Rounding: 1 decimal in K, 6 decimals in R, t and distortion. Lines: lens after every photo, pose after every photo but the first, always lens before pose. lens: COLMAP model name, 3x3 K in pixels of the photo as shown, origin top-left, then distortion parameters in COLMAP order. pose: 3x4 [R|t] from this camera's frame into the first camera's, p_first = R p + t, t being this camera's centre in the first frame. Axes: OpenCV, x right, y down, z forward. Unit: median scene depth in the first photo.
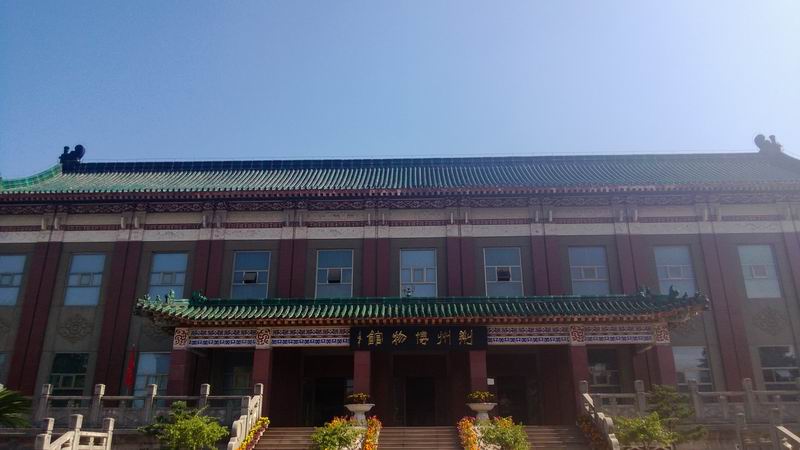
lens RADIAL K [[594.5, 0, 403.4], [0, 594.5, 227.7], [0, 0, 1]] dist [0.019926, -0.081188]
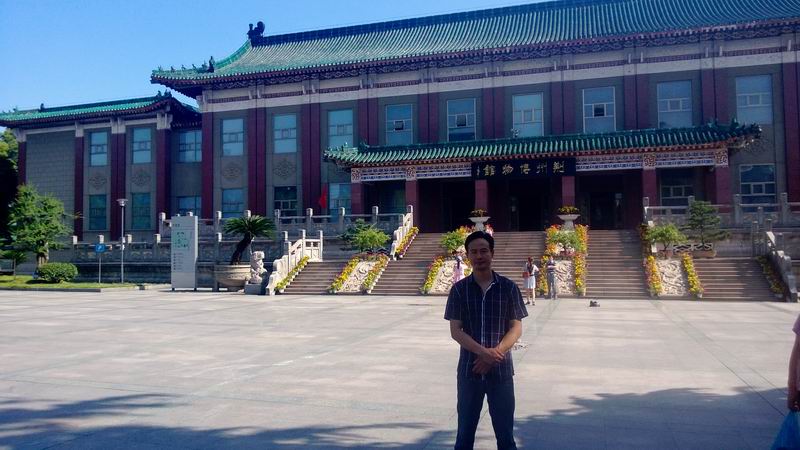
lens RADIAL K [[594.5, 0, 403.4], [0, 594.5, 227.7], [0, 0, 1]] dist [0.019926, -0.081188]
pose [[0.961744, -0.014858, -0.273546, 0.127210], [0.102049, 0.946093, 0.307400, -0.122911], [0.254233, -0.323555, 0.911415, -0.318243]]
